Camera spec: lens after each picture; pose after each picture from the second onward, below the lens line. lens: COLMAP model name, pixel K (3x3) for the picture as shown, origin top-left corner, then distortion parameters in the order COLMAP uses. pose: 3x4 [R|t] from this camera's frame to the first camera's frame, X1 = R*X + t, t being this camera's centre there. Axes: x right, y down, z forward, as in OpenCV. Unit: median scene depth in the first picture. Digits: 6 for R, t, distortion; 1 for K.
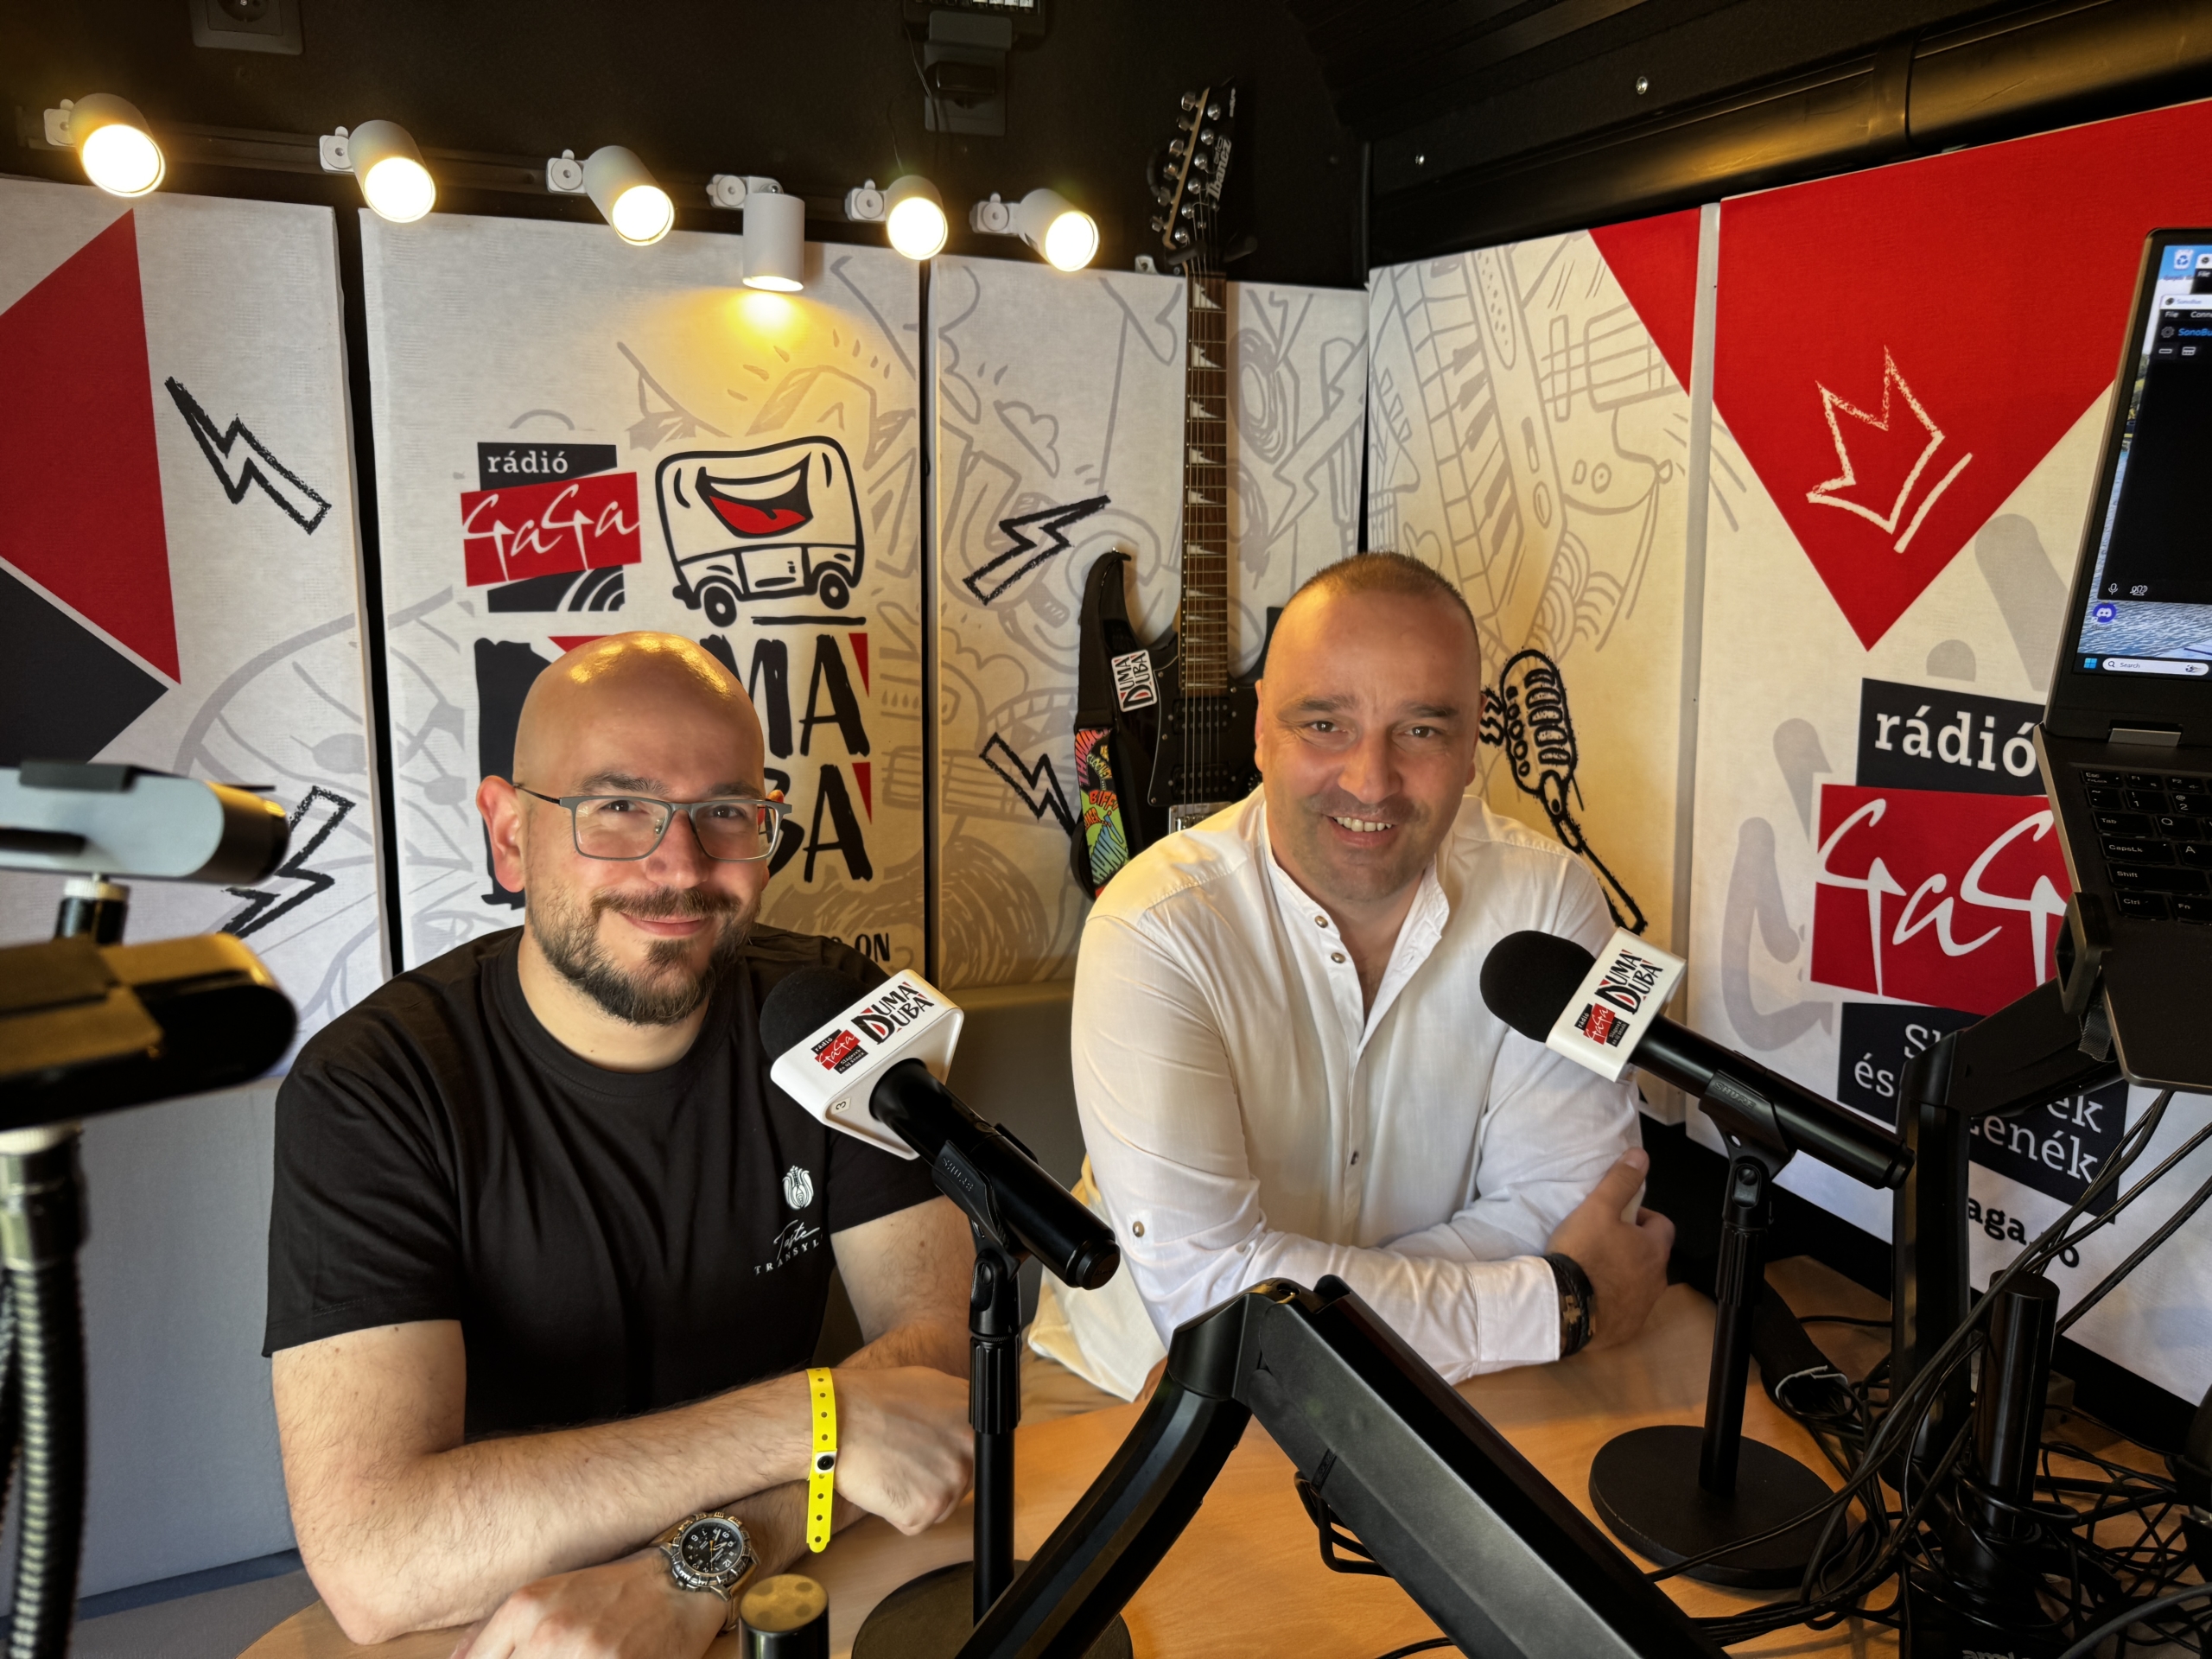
lens RADIAL K [[1518.3, 0, 1160.4], [0, 1518.3, 782.4], [0, 0, 1]] dist [0.158147, -0.281159]
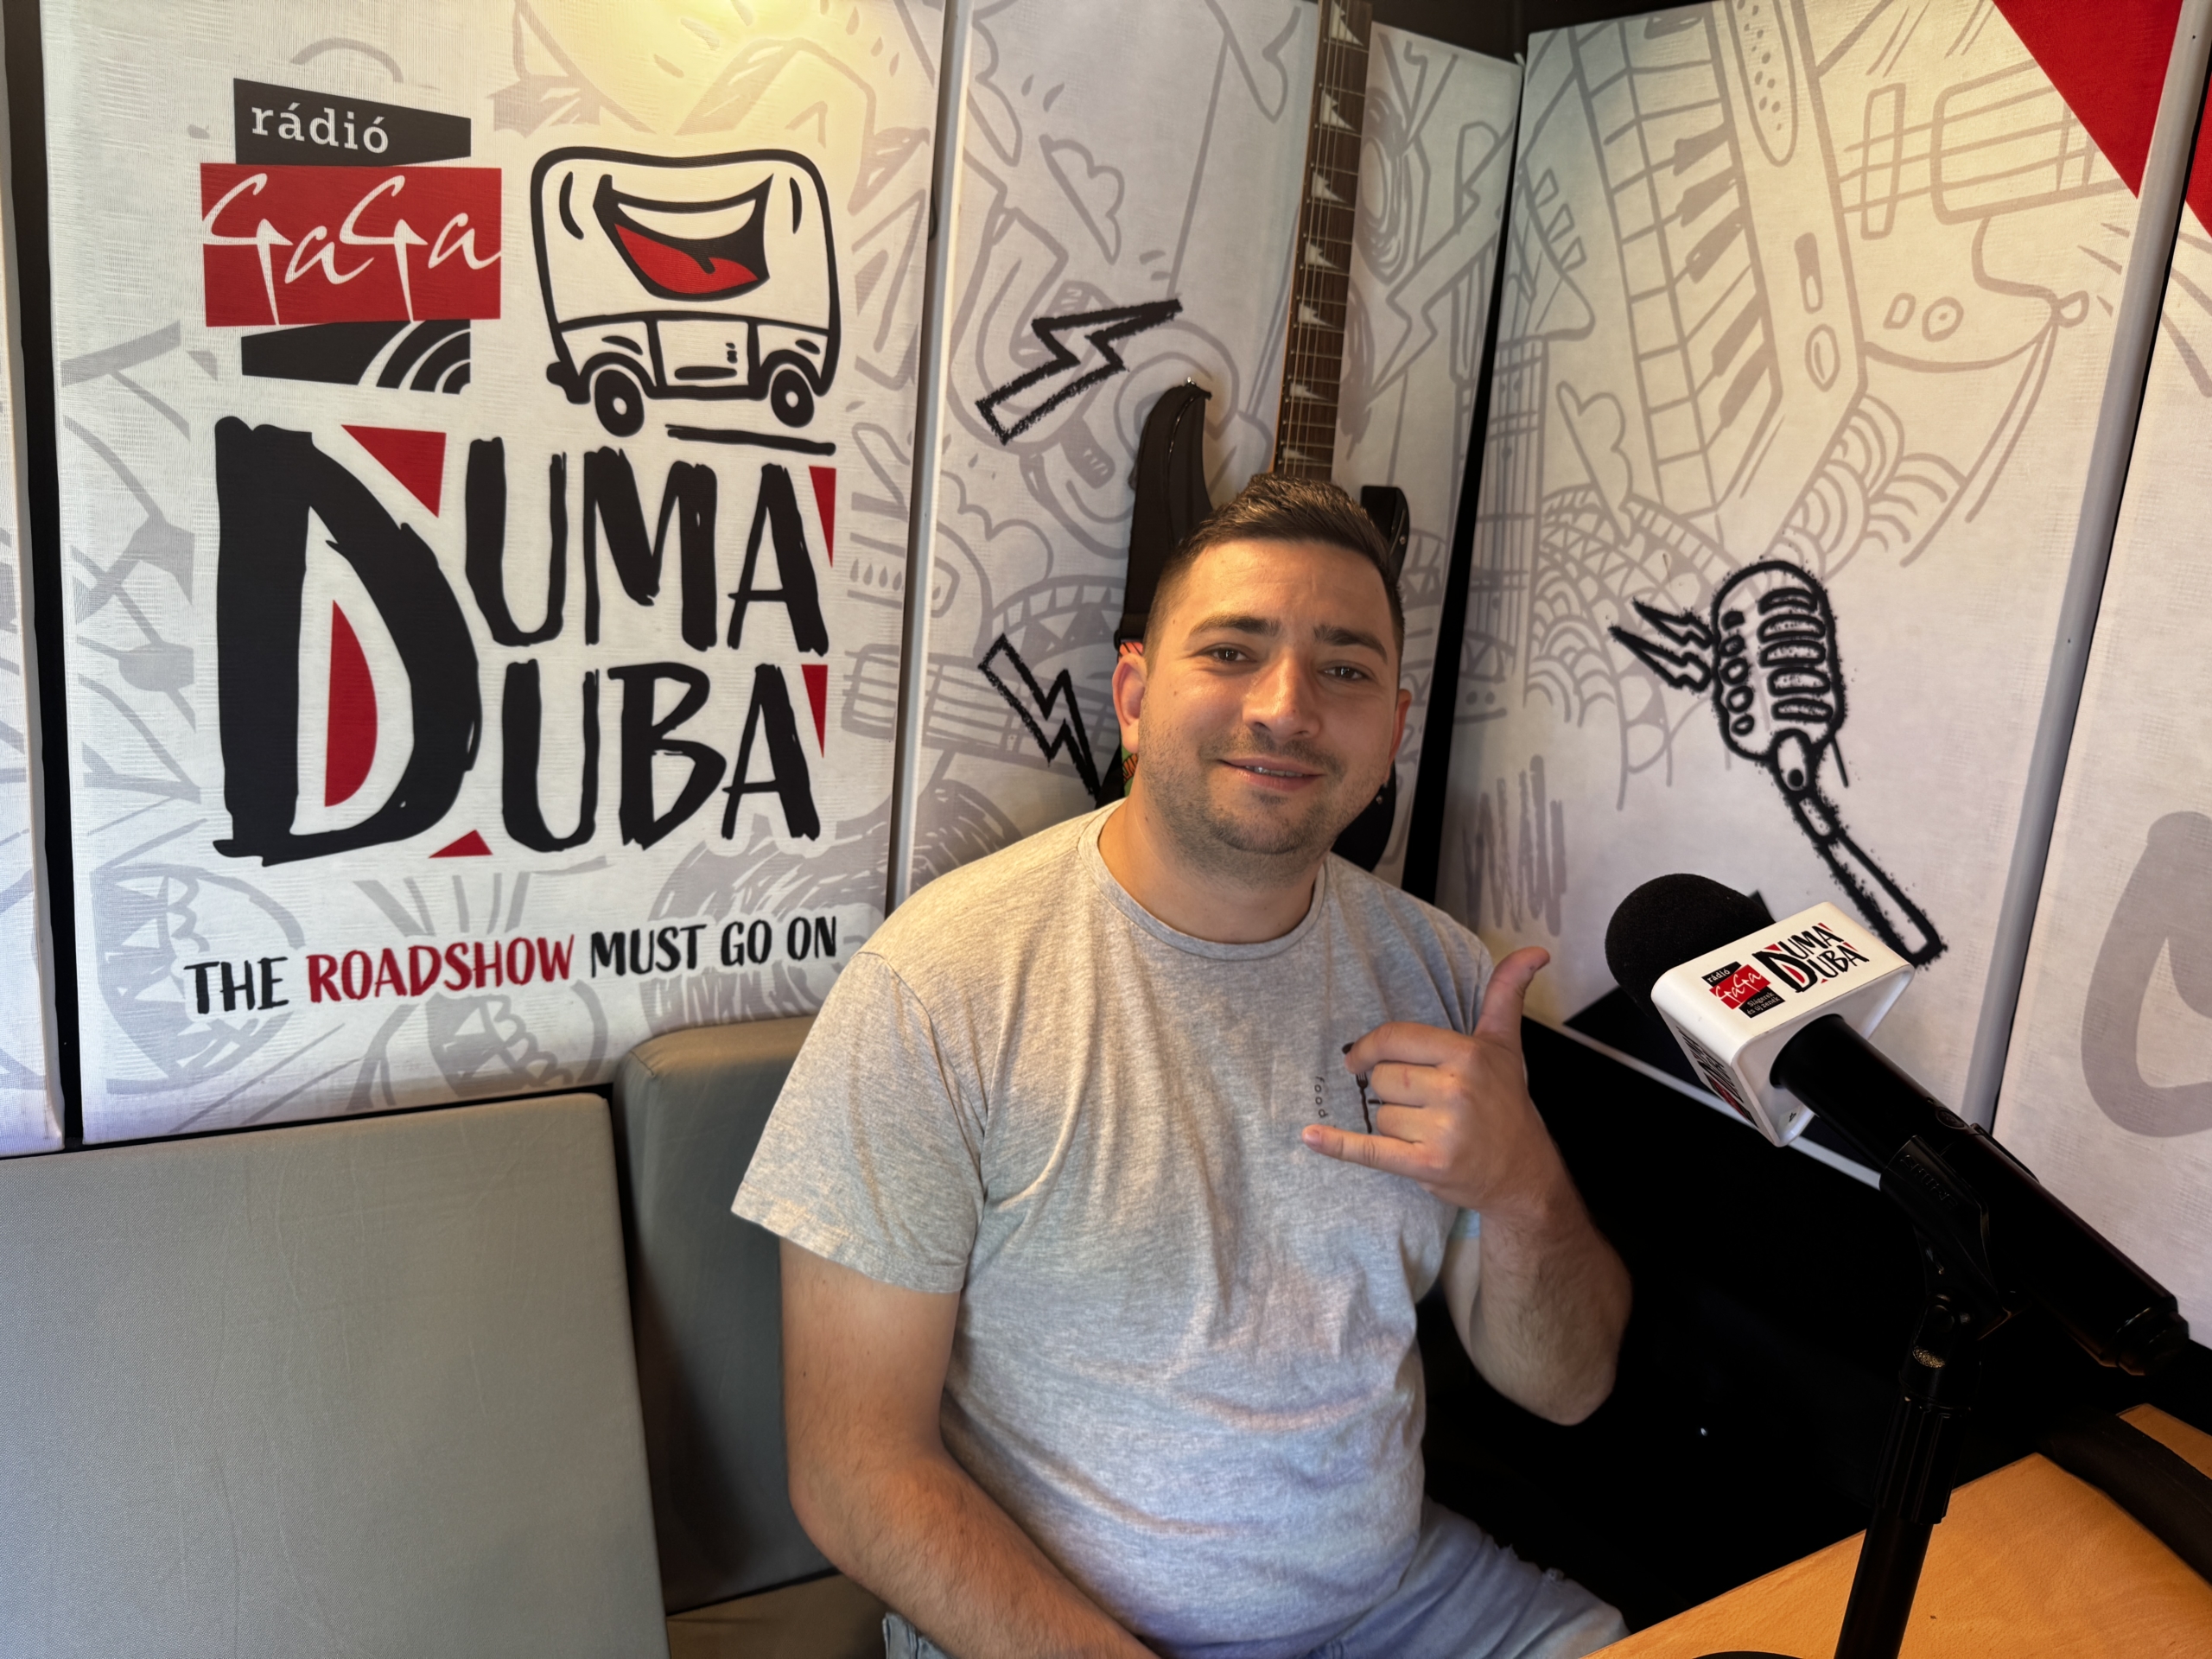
lens RADIAL K [[1550.7, 0, 1141.5], [0, 1550.7, 799.8], [0, 0, 1]] dist [-0.004763, 0.004208]
pose [[0.985972, 0.044884, 0.160766, -0.167975], [-0.052477, 0.997683, 0.043295, 0.010062], [-0.158450, -0.051124, 0.986043, 0.322790]]
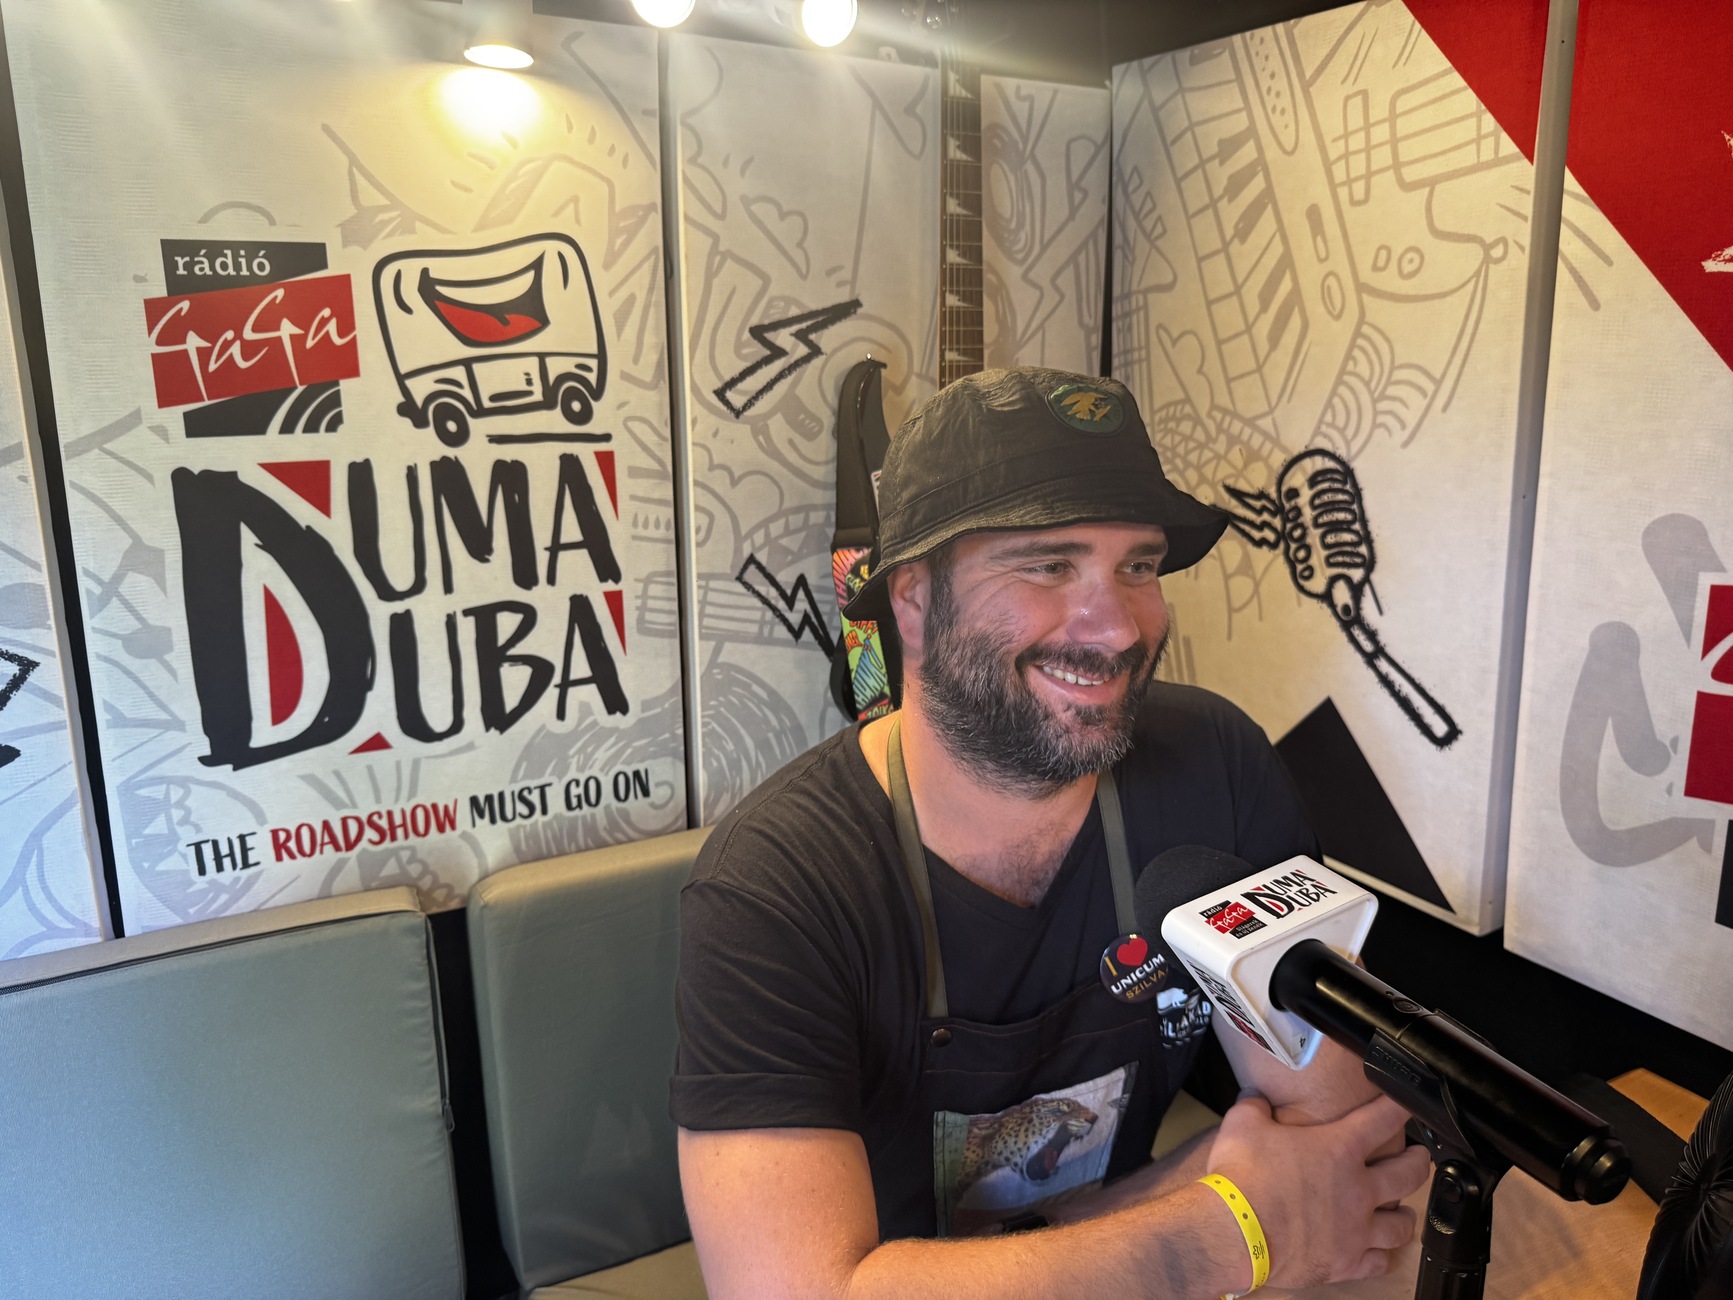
lens RADIAL K [[1214.9, 0, 894.3], [0, 1214.9, 626.7], [0, 0, 1]] dist [-0.004763, 0.004208]
pose [[0.995623, -0.038520, 0.085156, -0.092158], [0.034938, 0.998457, 0.043160, -0.017622], [-0.086687, -0.039996, 0.995432, 0.262479]]
